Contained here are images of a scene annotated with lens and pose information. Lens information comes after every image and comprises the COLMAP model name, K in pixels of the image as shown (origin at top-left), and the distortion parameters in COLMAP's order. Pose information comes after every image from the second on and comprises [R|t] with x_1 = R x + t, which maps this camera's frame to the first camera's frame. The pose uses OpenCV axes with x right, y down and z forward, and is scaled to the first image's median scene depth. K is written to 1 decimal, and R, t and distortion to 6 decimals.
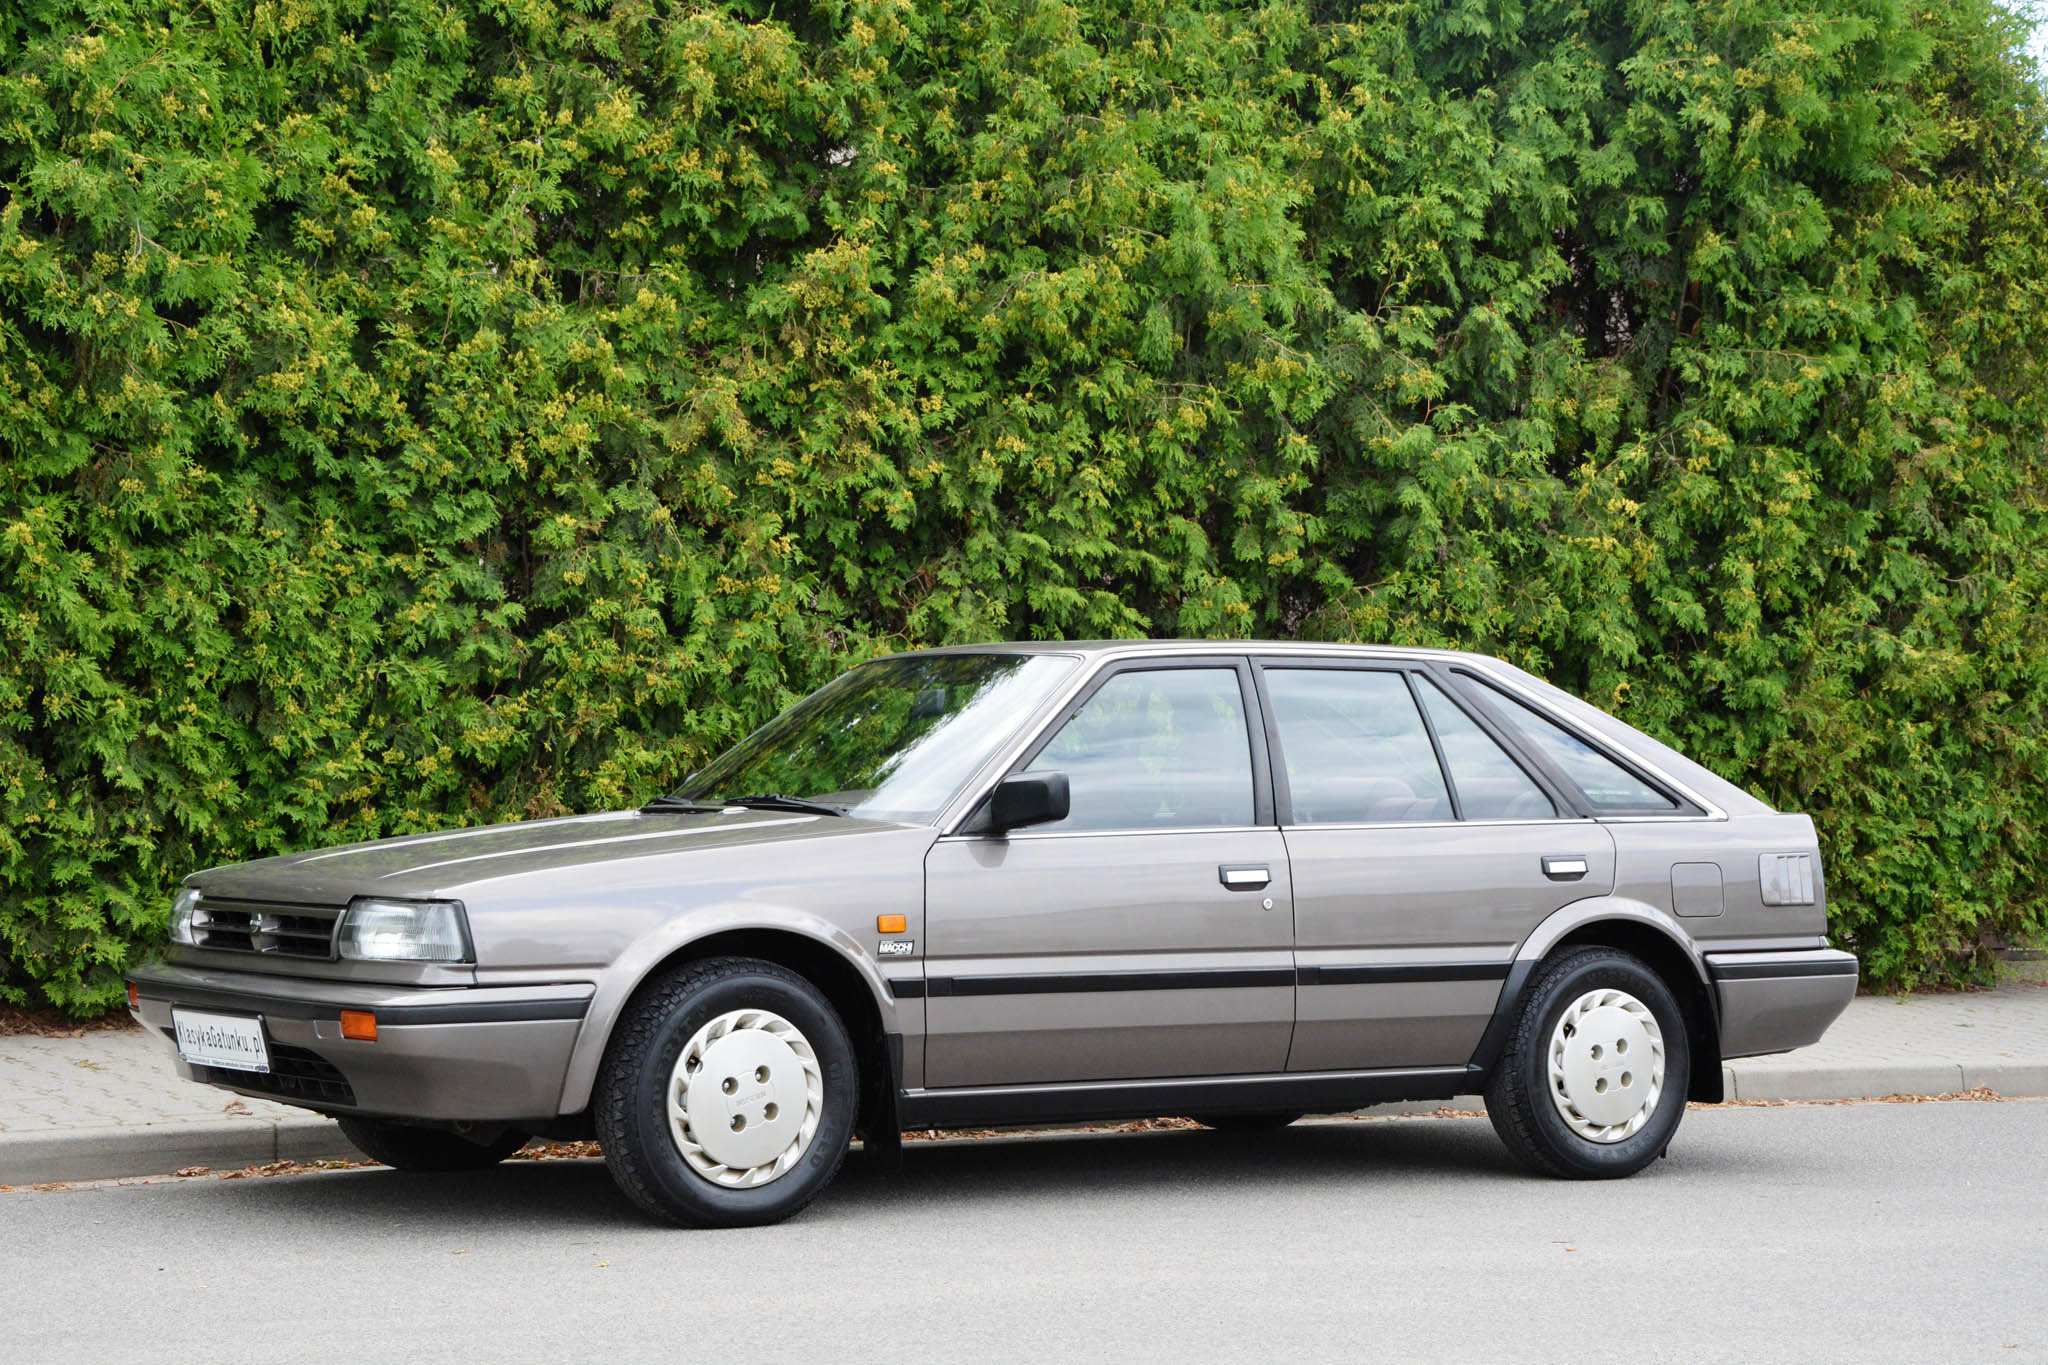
lens RADIAL K [[3816.6, 0, 1036.2], [0, 3816.6, 690.5], [0, 0, 1]] dist [0.334994, 0.000000]
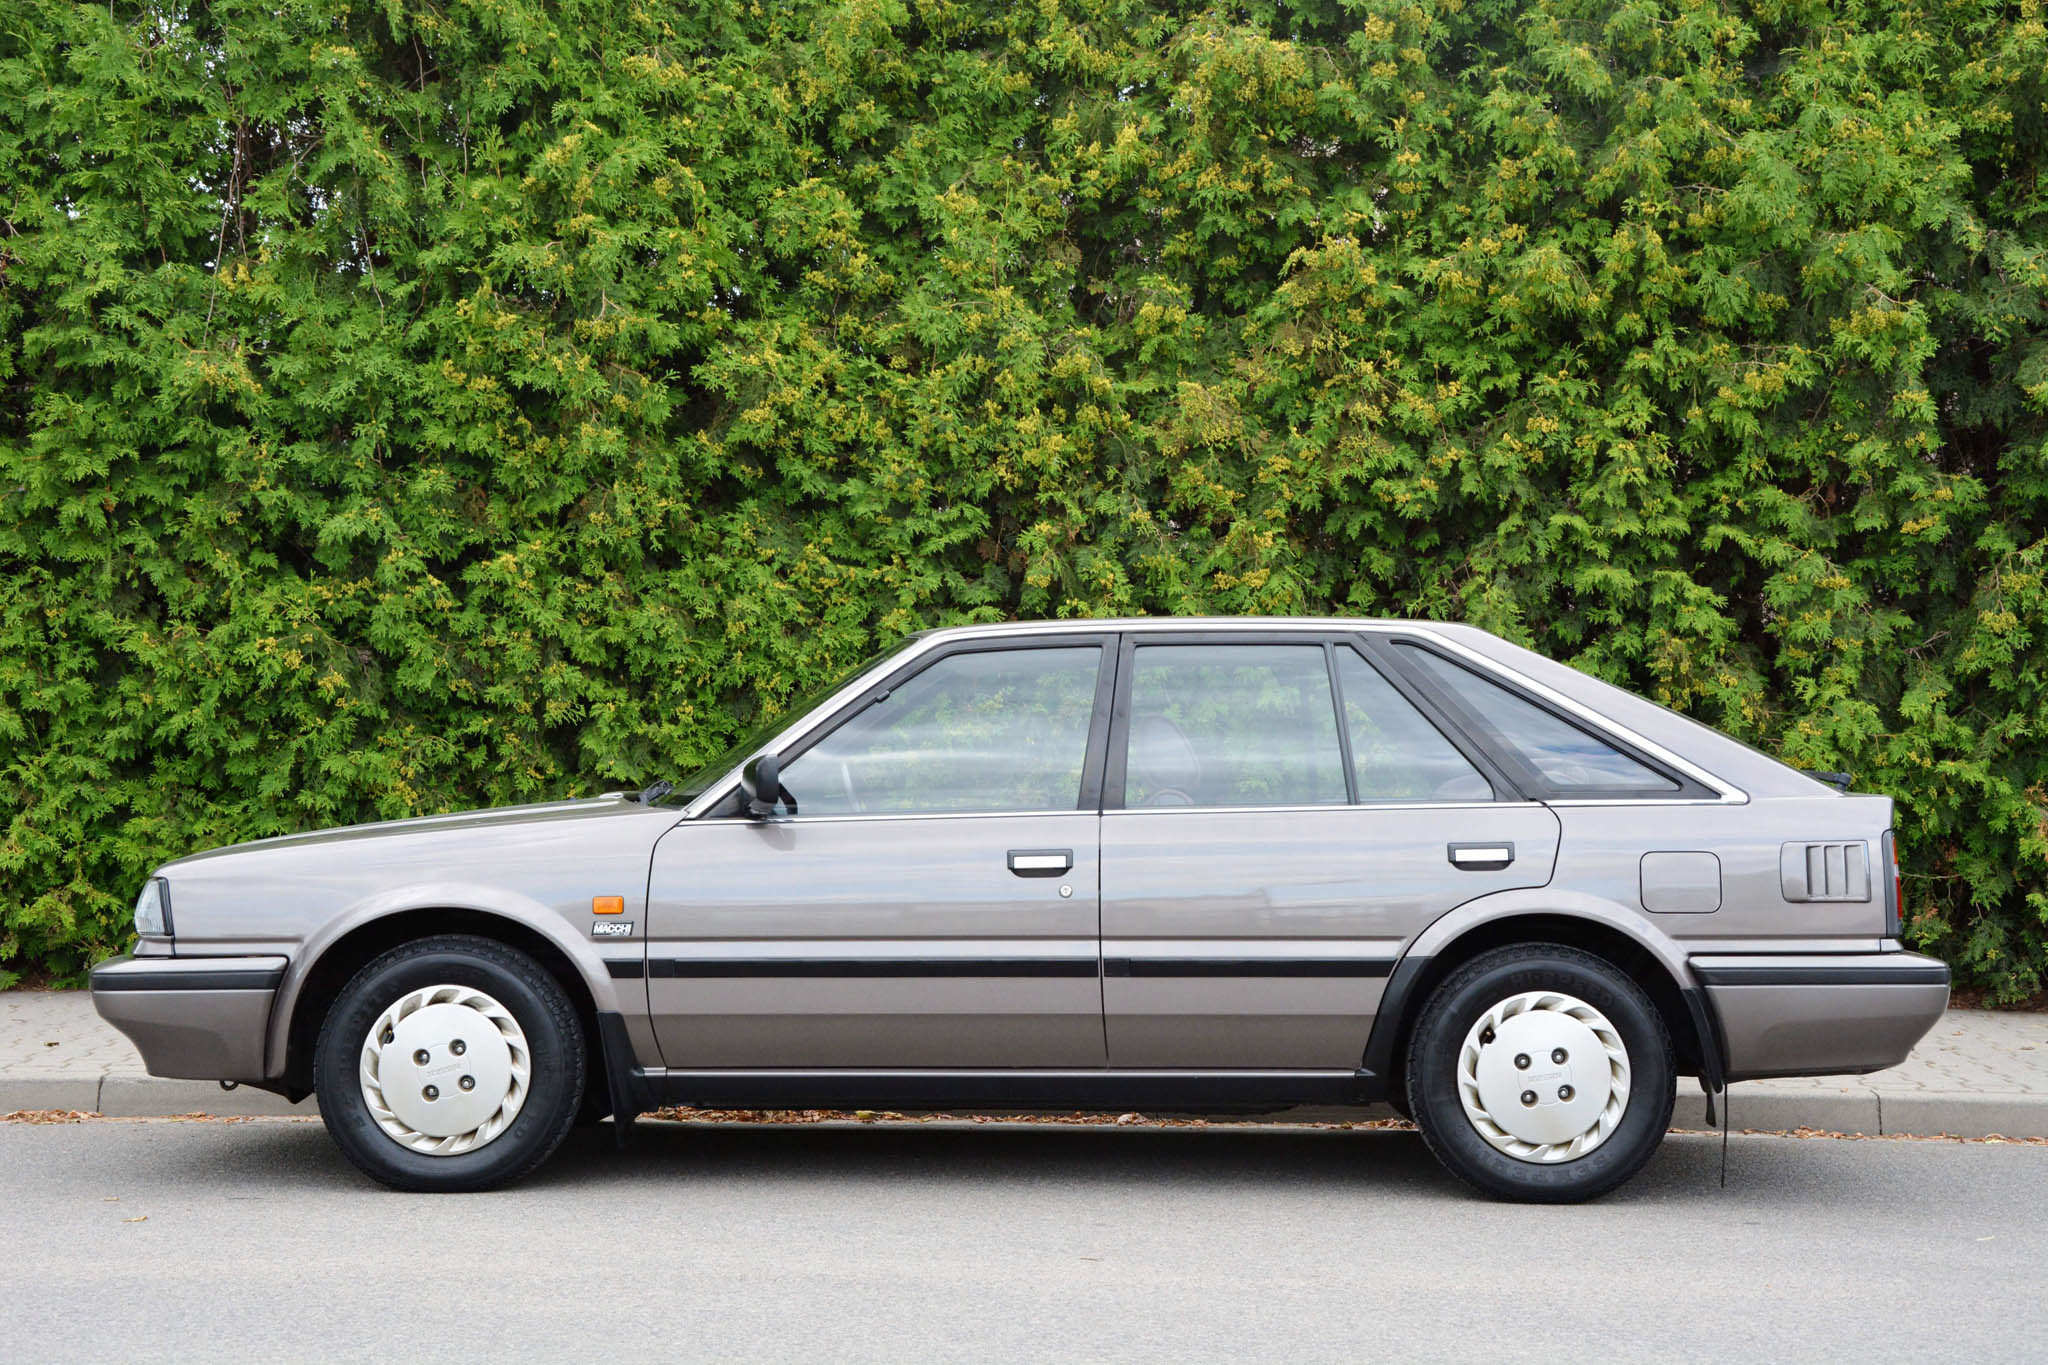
lens RADIAL K [[3372.2, 0, 1026.3], [0, 3372.2, 682.8], [0, 0, 1]] dist [0.254986, 0.000000]
pose [[0.817247, -0.023200, -0.575820, 0.497961], [0.019524, 0.999730, -0.012569, 0.012901], [0.575956, -0.000971, 0.817480, 0.277699]]
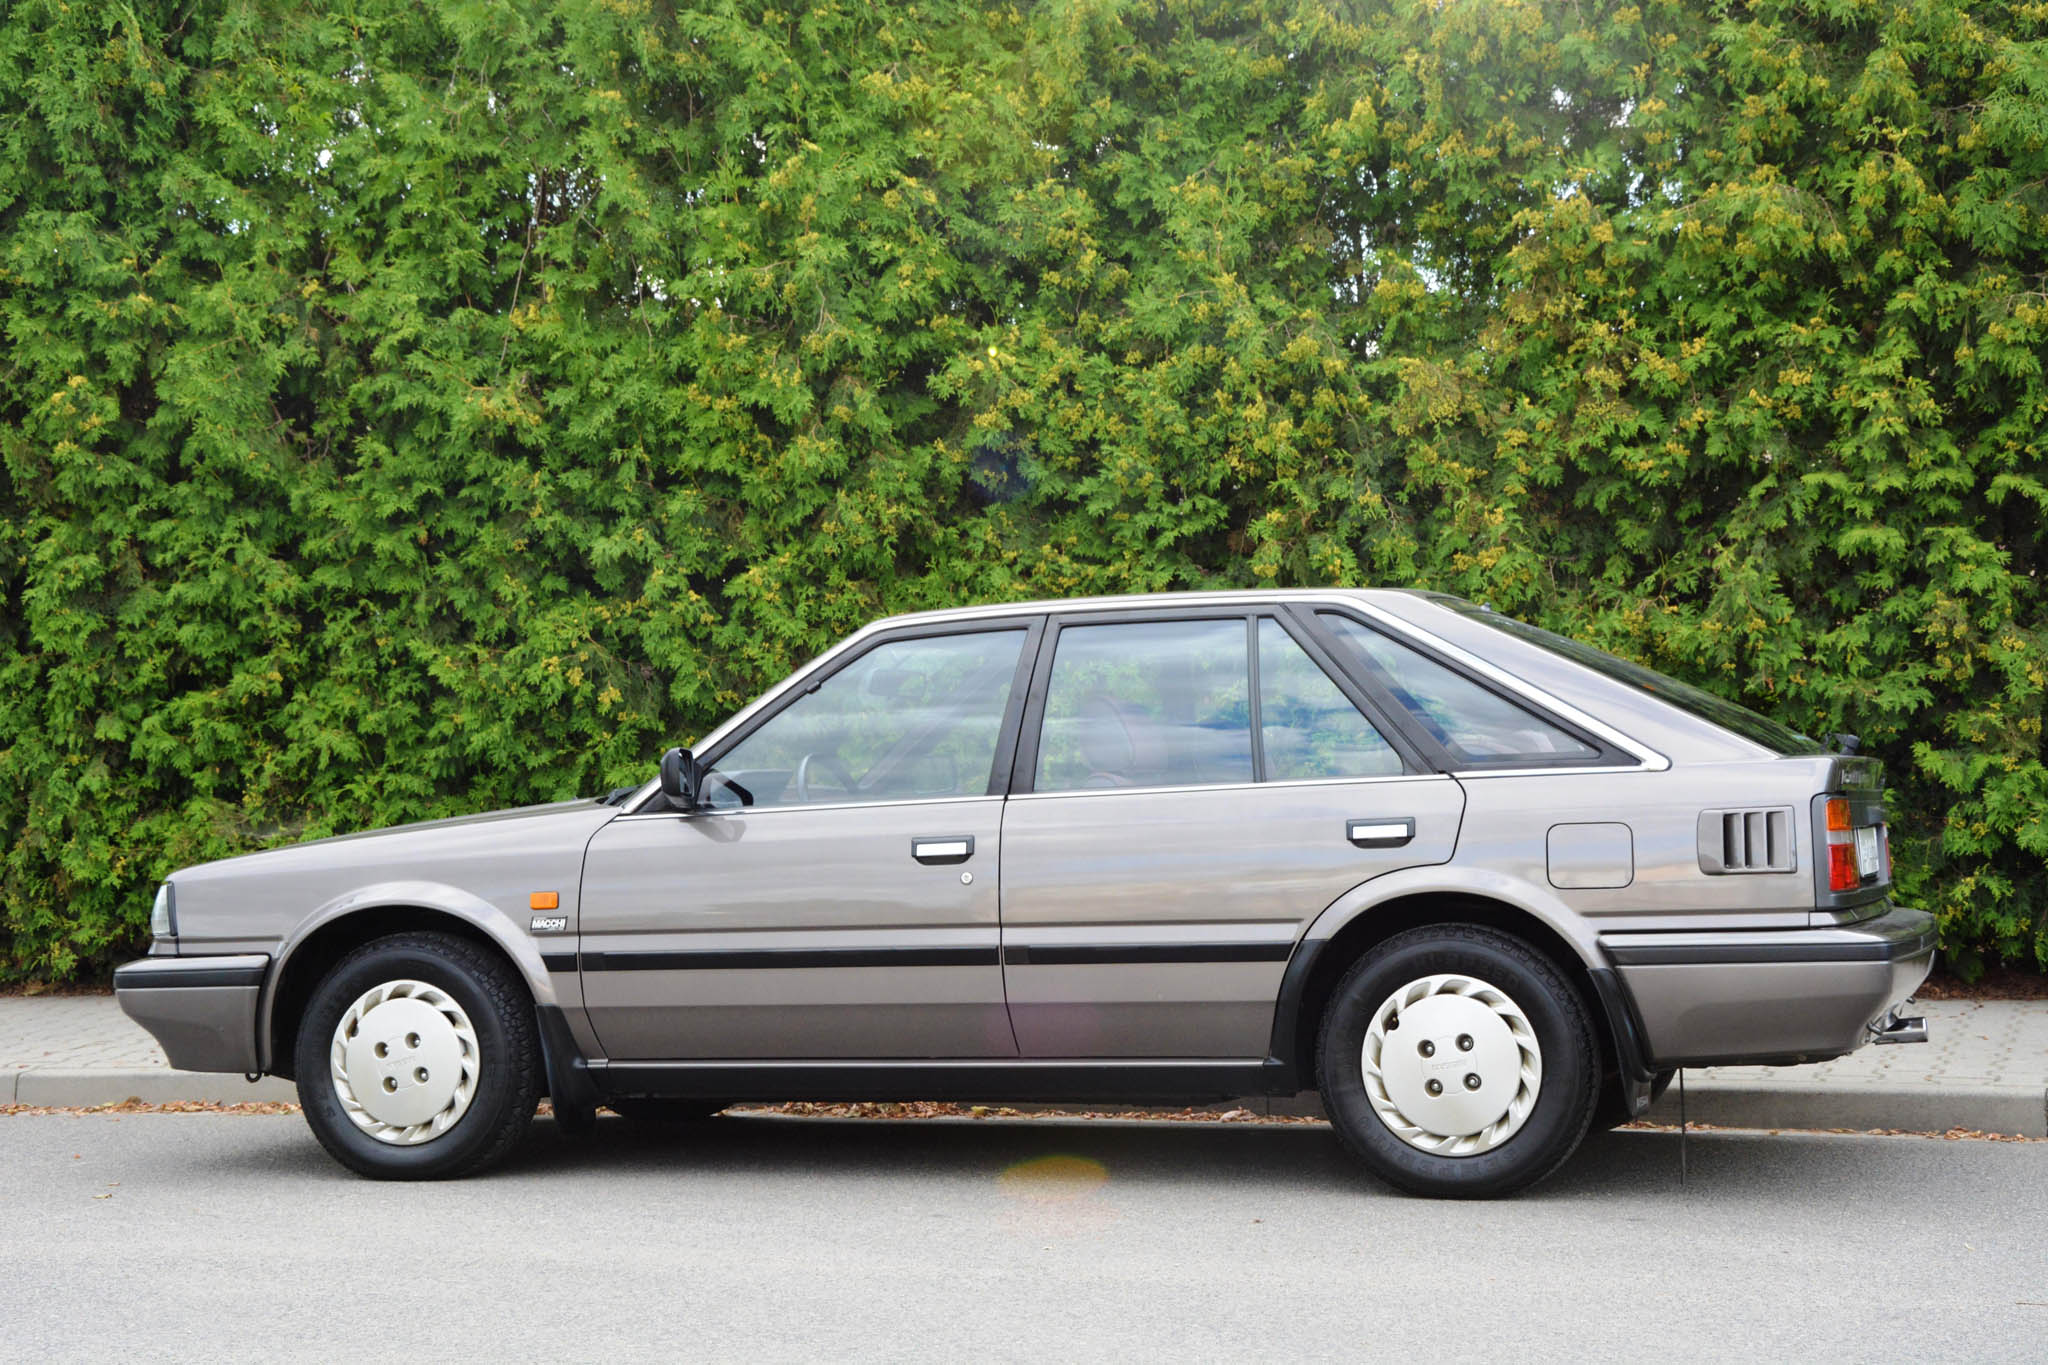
lens RADIAL K [[3372.2, 0, 1023.1], [0, 3372.2, 681.2], [0, 0, 1]] dist [0.254986, 0.000000]
pose [[0.615504, -0.053432, -0.786321, 0.669405], [0.048024, 0.998388, -0.030250, 0.030468], [0.786669, -0.019143, 0.617078, 0.457180]]
